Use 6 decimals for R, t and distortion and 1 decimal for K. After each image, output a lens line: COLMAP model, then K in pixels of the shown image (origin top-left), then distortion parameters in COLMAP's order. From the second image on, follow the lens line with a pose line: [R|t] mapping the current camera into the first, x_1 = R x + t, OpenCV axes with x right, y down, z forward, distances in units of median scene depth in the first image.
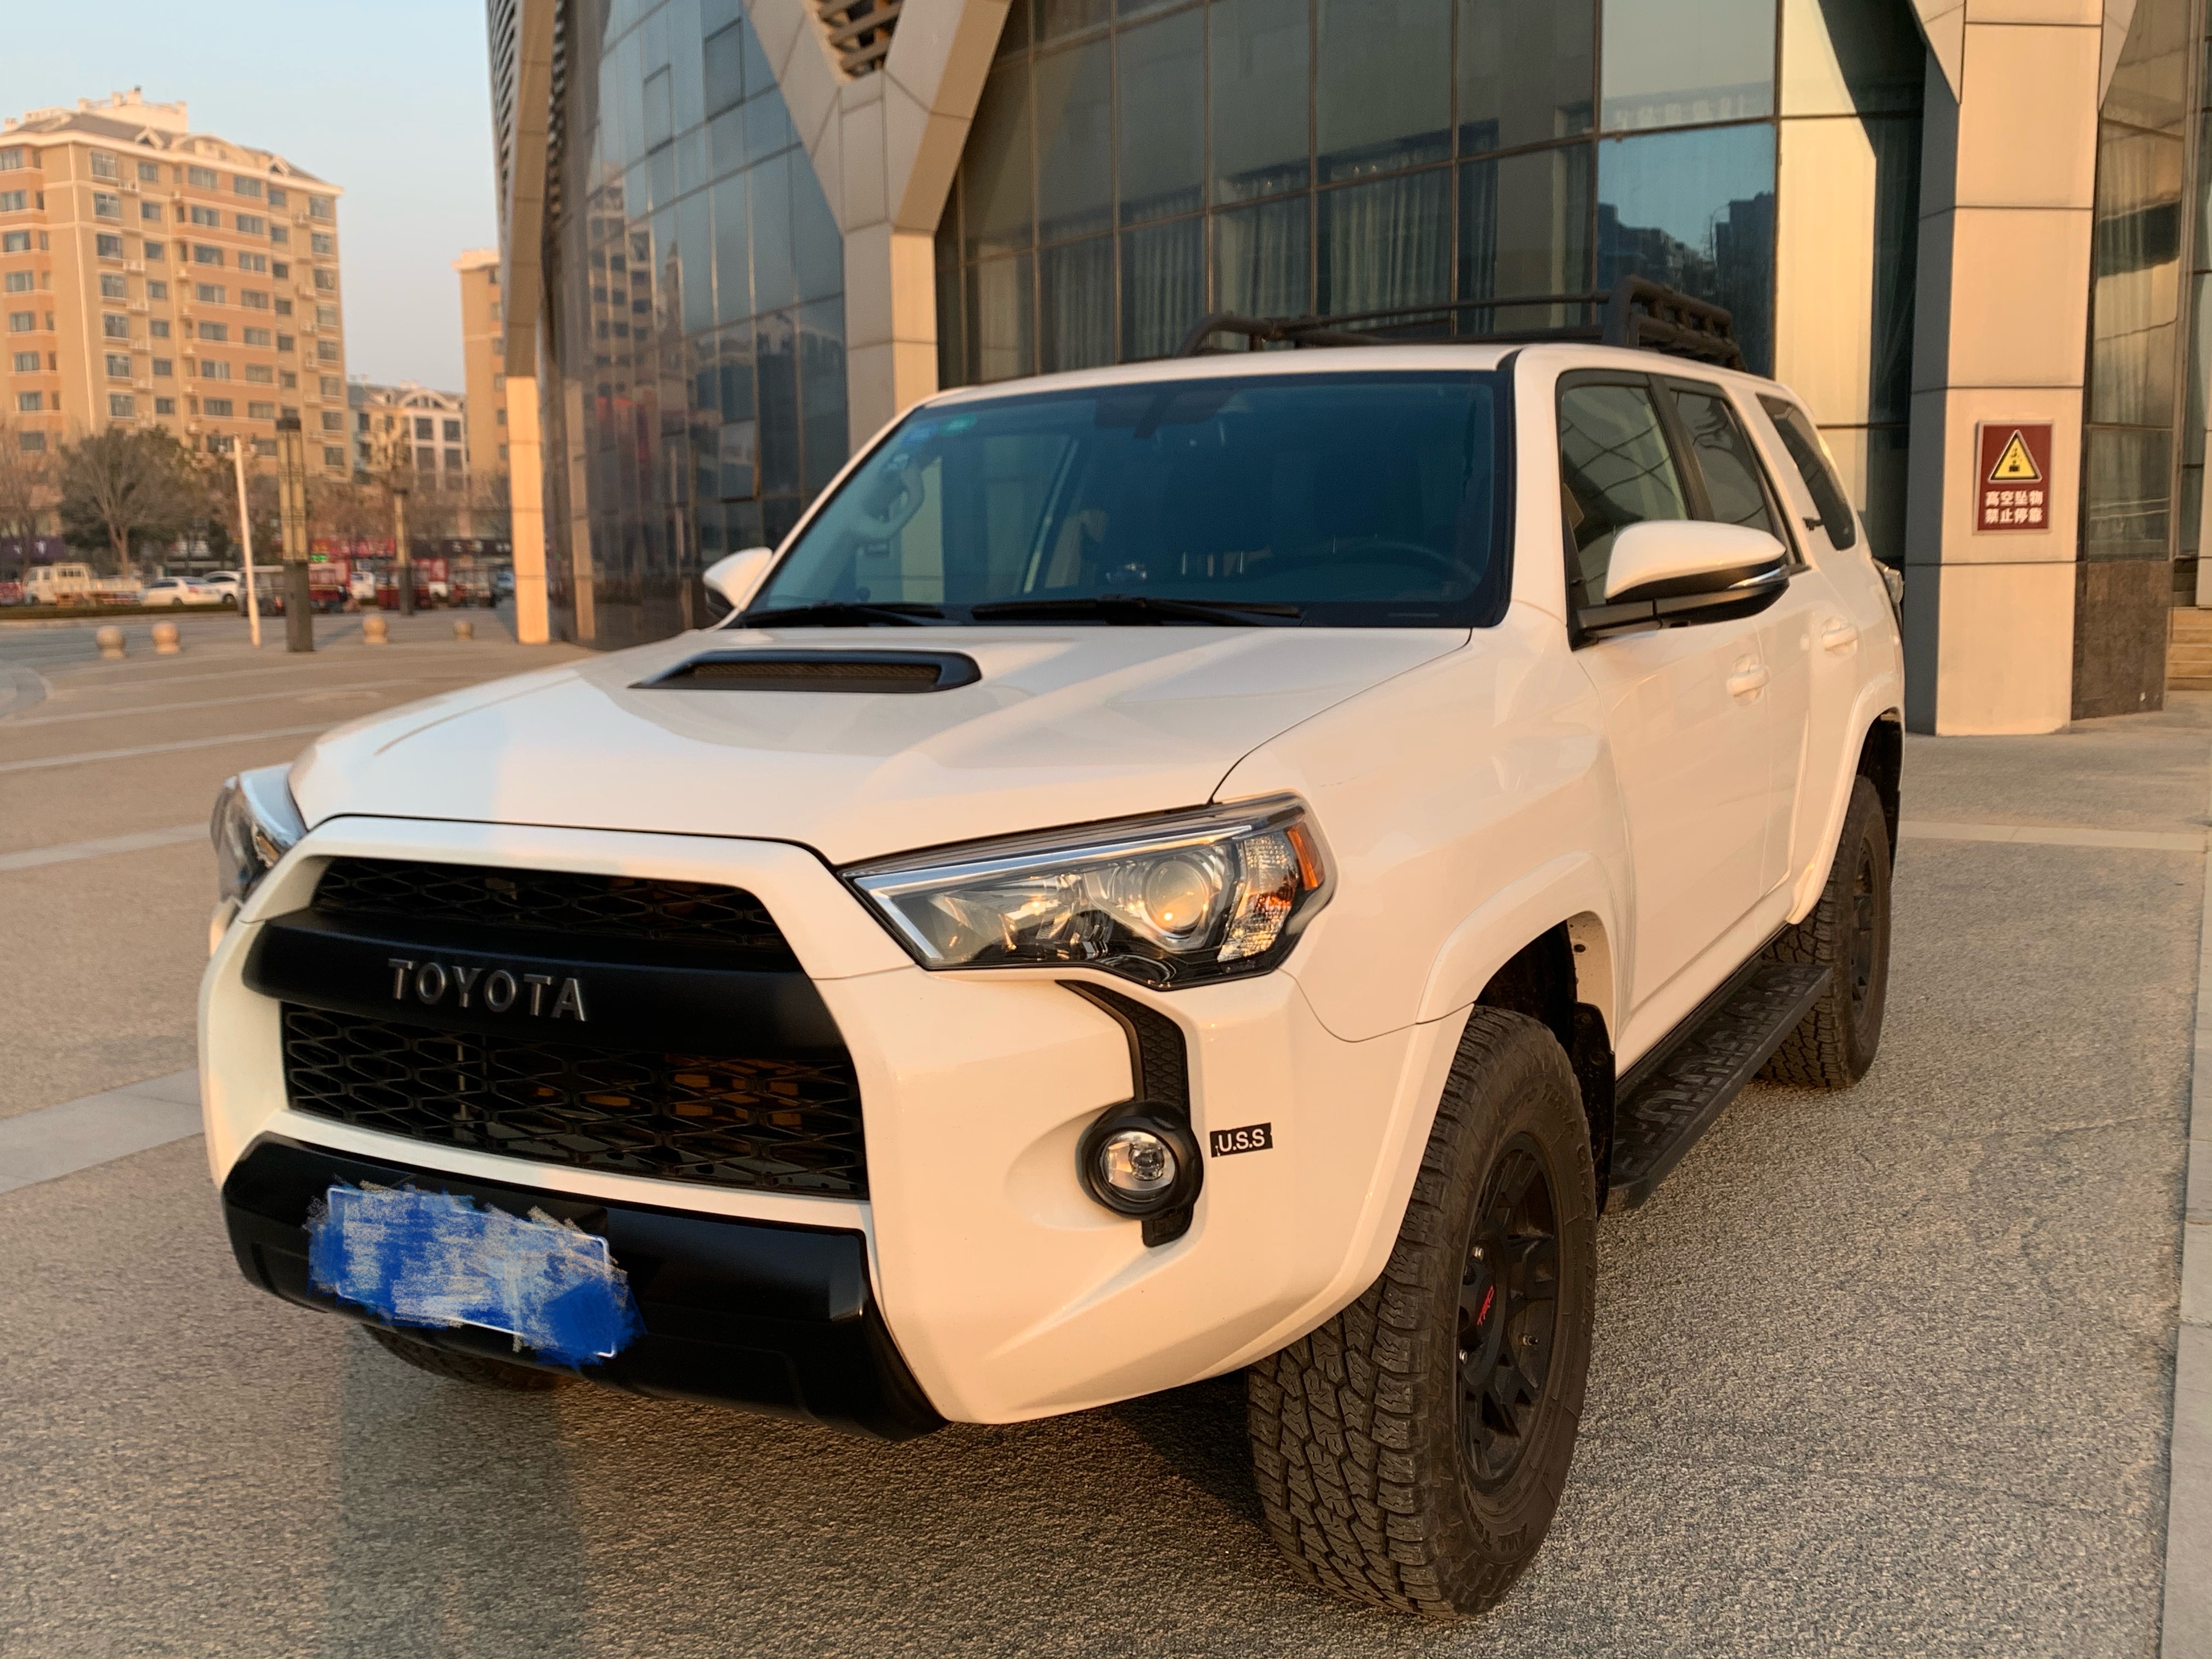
lens RADIAL K [[2059.5, 0, 1104.4], [0, 2059.5, 786.0], [0, 0, 1]] dist [0.019545, 0.003847]
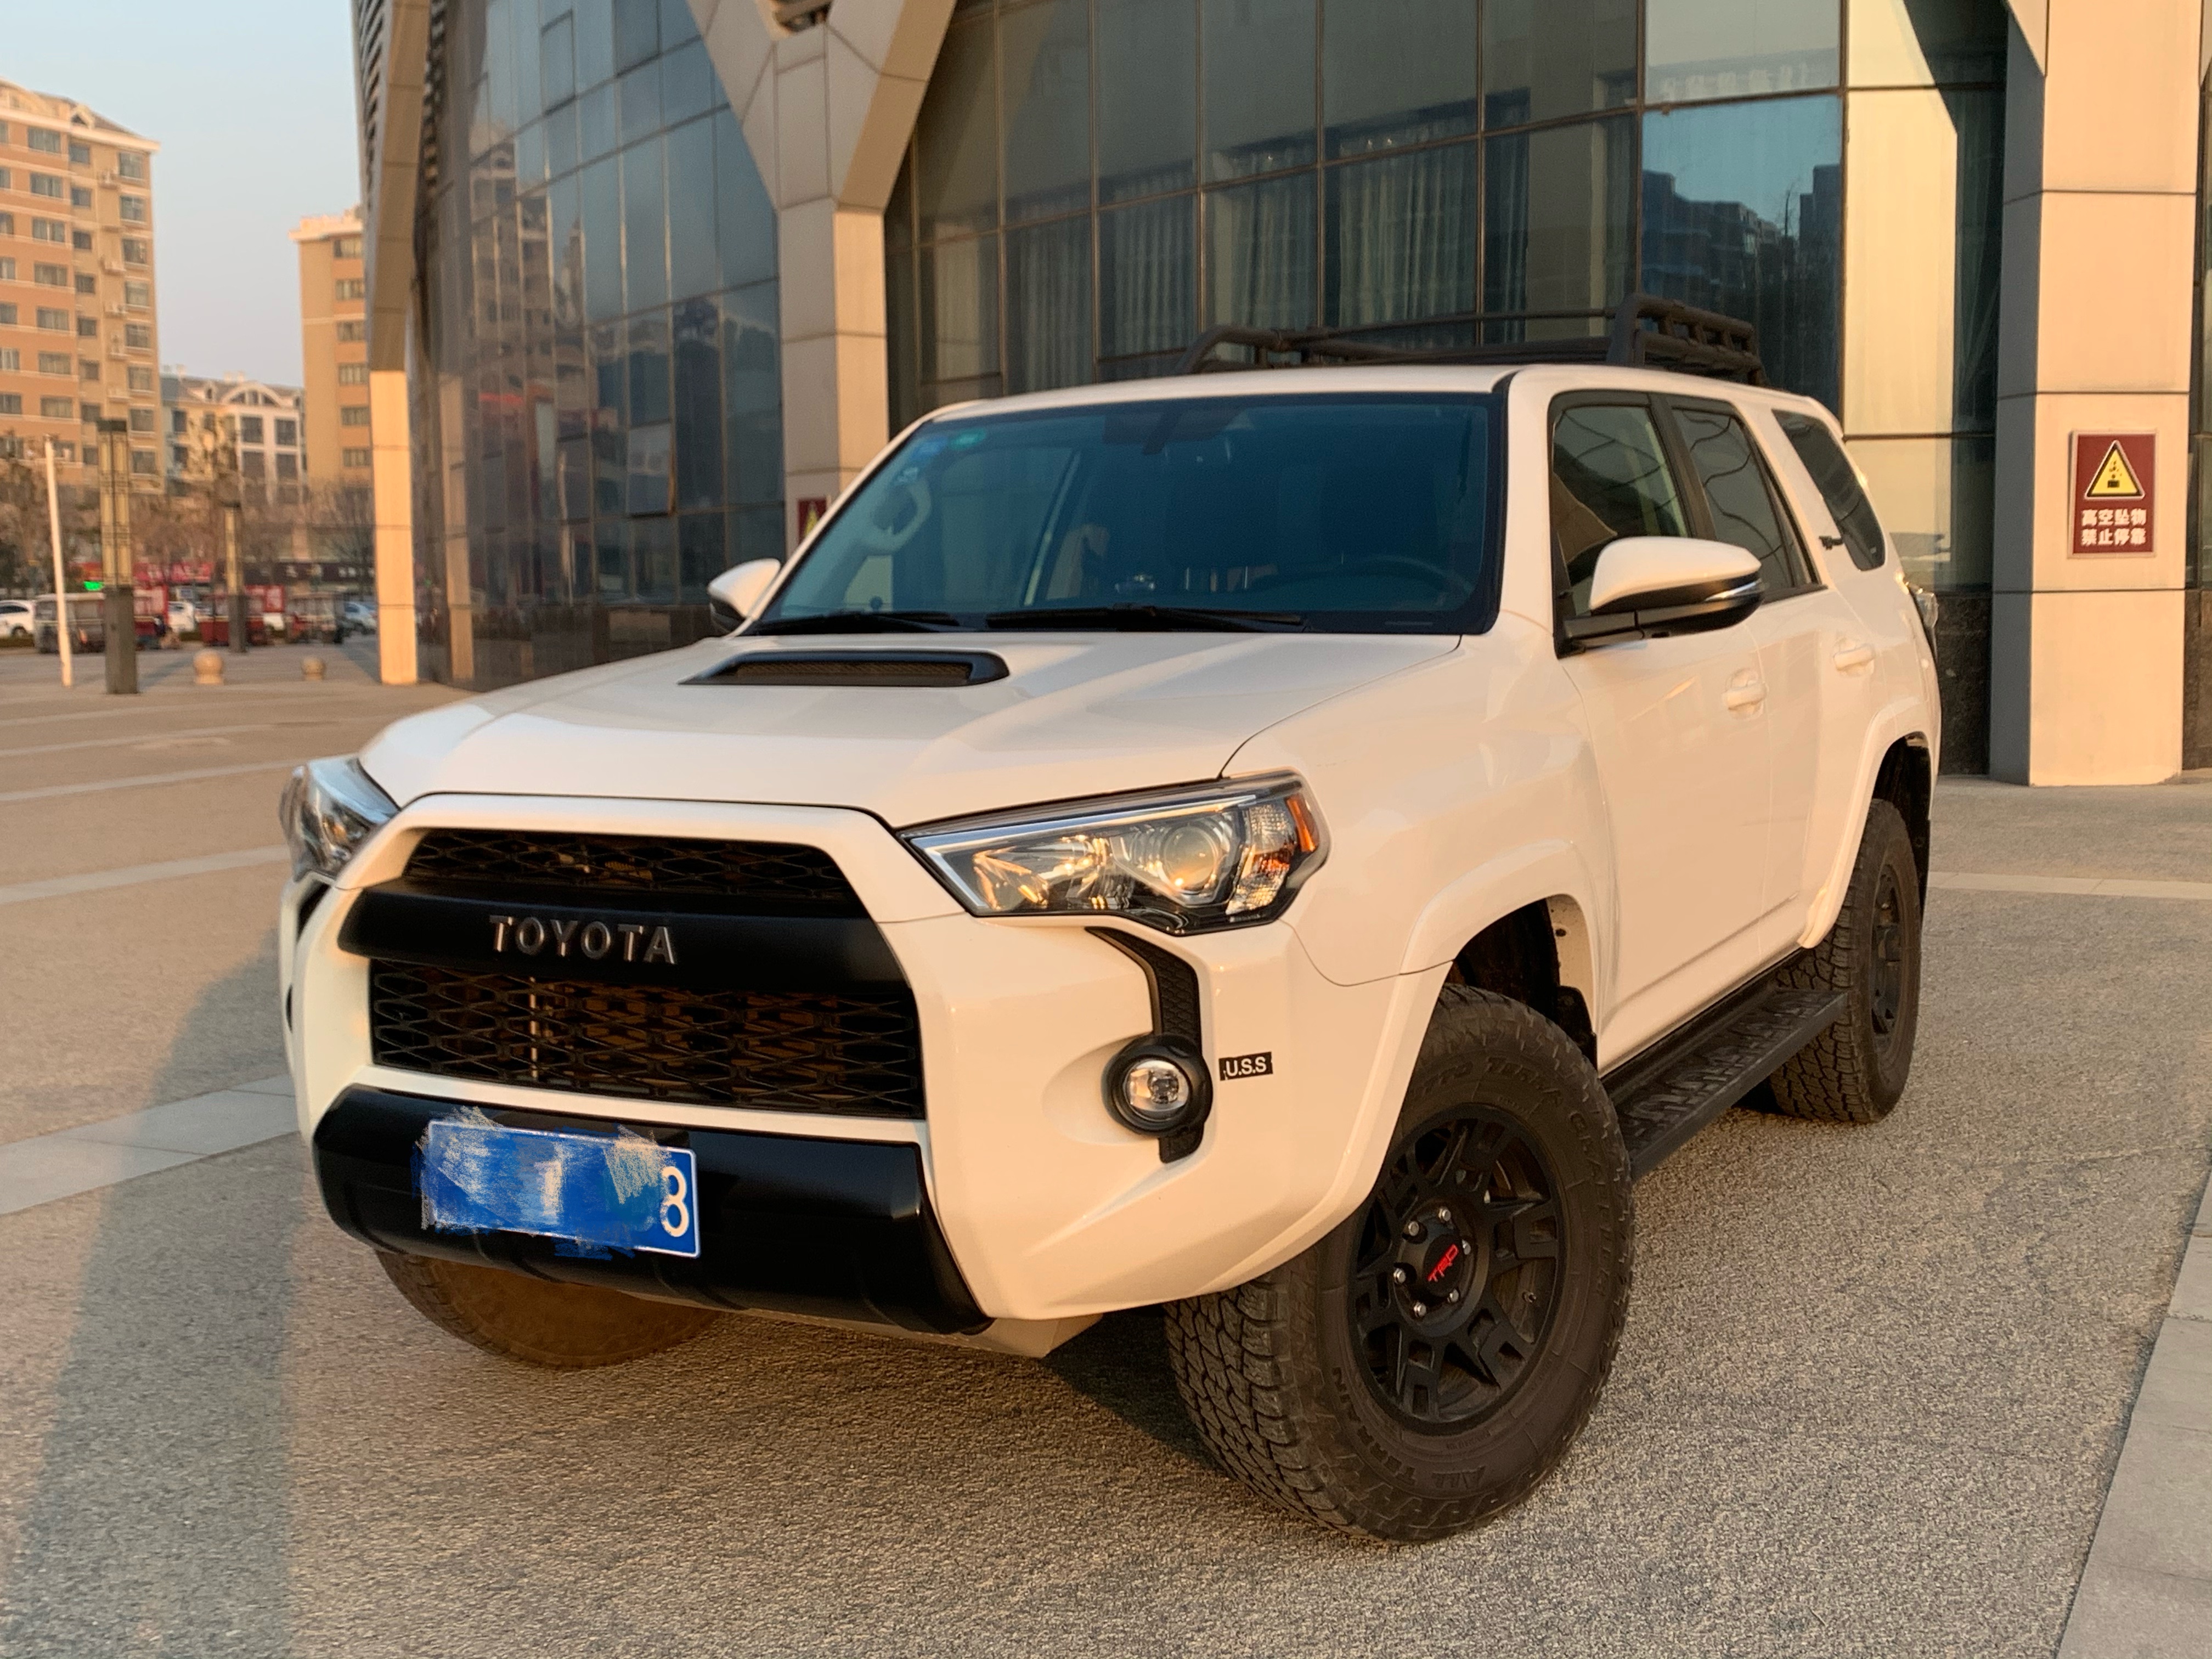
lens RADIAL K [[2491.6, 0, 1111.7], [0, 2491.6, 753.3], [0, 0, 1]] dist [0.057372, -0.068863]
pose [[0.999864, 0.001260, 0.016441, -0.004624], [-0.000536, 0.999034, -0.043939, 0.007516], [-0.016480, 0.043924, 0.998899, -0.050653]]
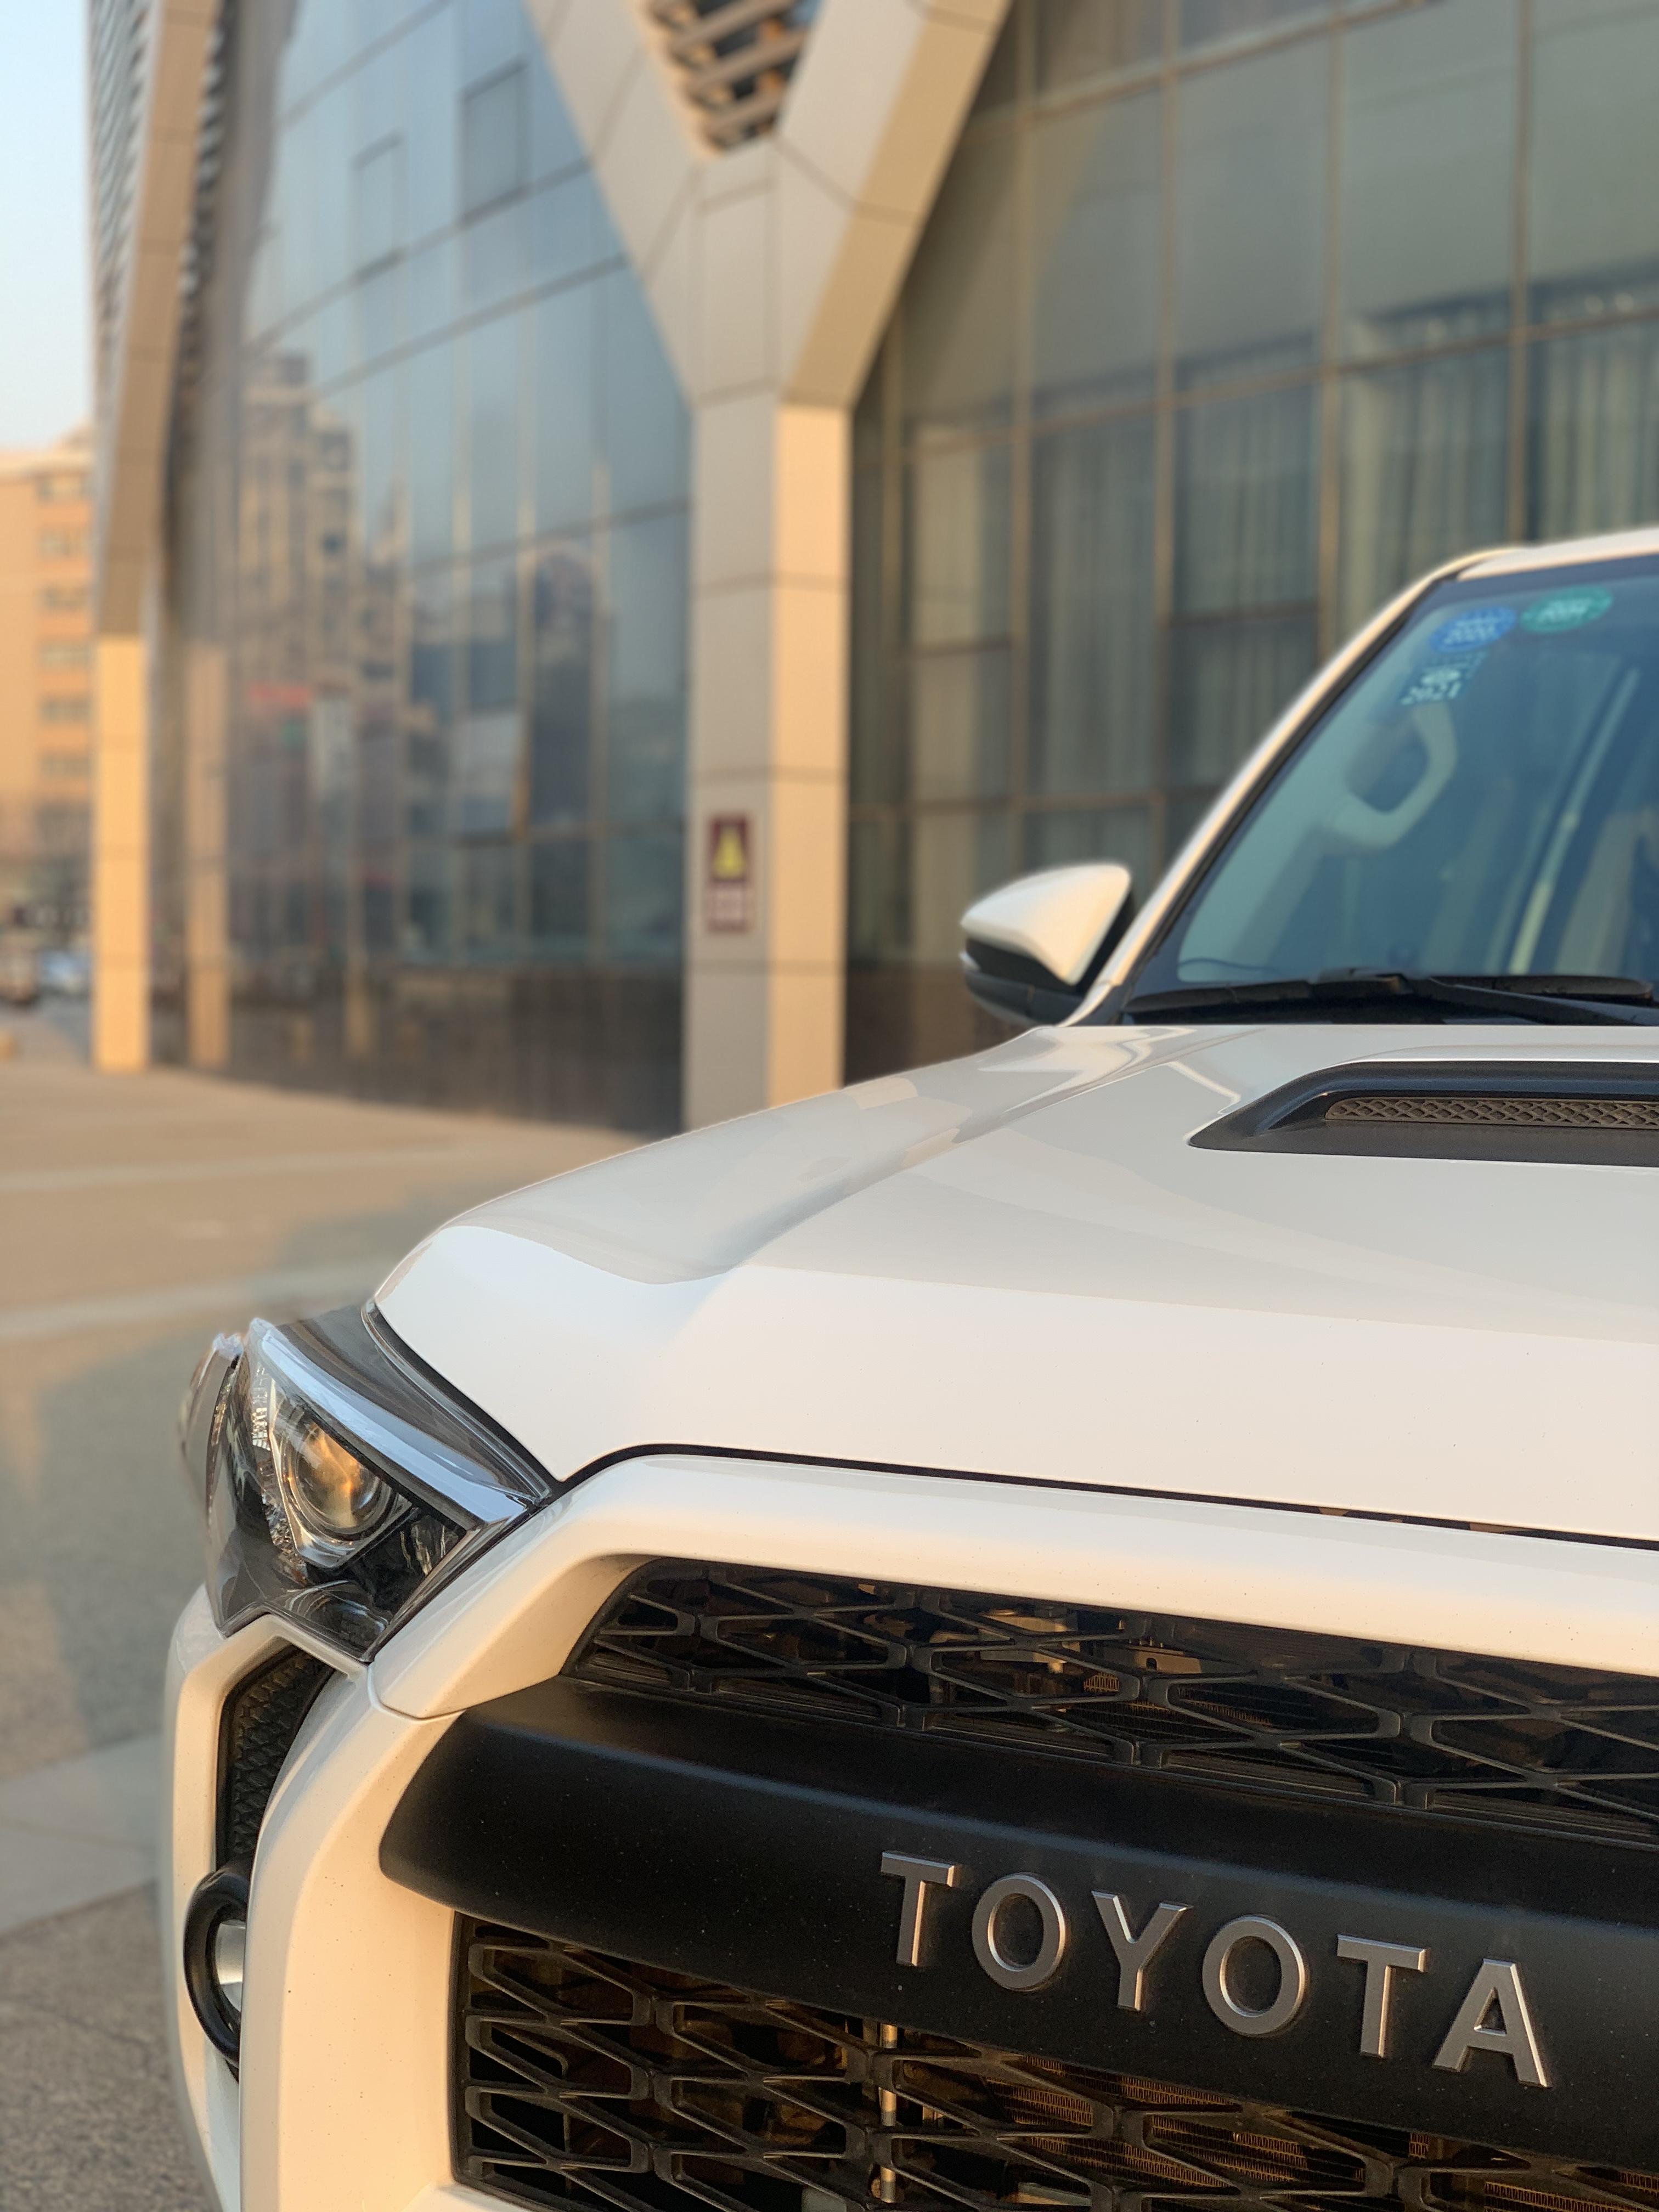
lens RADIAL K [[3339.9, 0, 830.5], [0, 3339.9, 1107.9], [0, 0, 1]] dist [0.021445, 0.035763]
pose [[0.998556, 0.027623, -0.046066, -0.046167], [-0.030580, 0.997432, -0.064768, -0.001554], [0.044159, 0.066083, 0.996837, 0.054247]]
